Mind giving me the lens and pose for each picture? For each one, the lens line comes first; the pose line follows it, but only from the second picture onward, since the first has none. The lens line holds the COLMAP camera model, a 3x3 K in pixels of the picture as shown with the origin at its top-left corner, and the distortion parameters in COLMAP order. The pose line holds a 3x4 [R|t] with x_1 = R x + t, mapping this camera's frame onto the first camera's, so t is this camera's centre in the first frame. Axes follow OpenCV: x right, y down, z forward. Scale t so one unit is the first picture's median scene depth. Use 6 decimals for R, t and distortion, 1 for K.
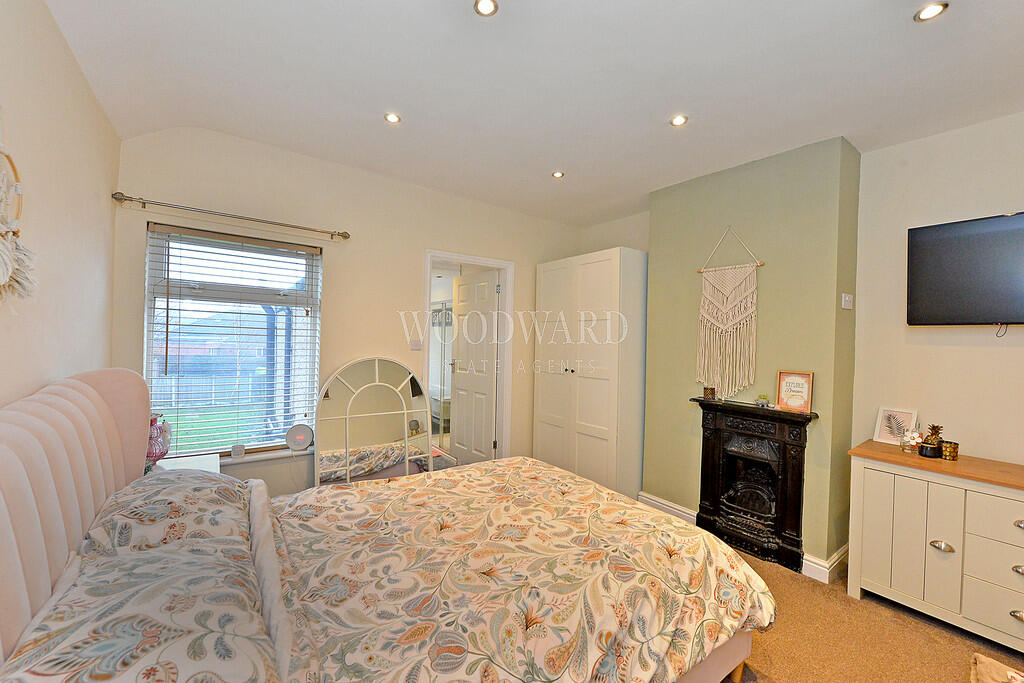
lens RADIAL K [[417.2, 0, 511.9], [0, 417.2, 339.8], [0, 0, 1]] dist [-0.003144, -0.000408]
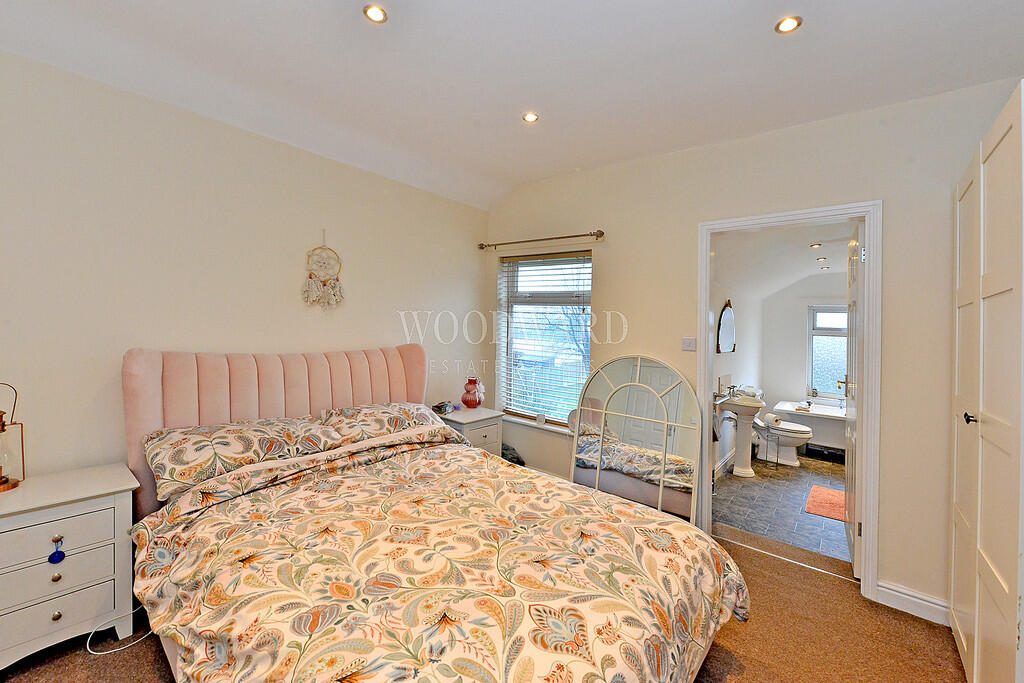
lens RADIAL K [[417.2, 0, 534.0], [0, 417.2, 334.4], [0, 0, 1]] dist [-0.003144, -0.000408]
pose [[0.243859, 0.002916, -0.969806, 0.832189], [-0.036732, 0.999306, -0.006231, 0.017126], [0.969115, 0.037143, 0.243797, 0.900813]]
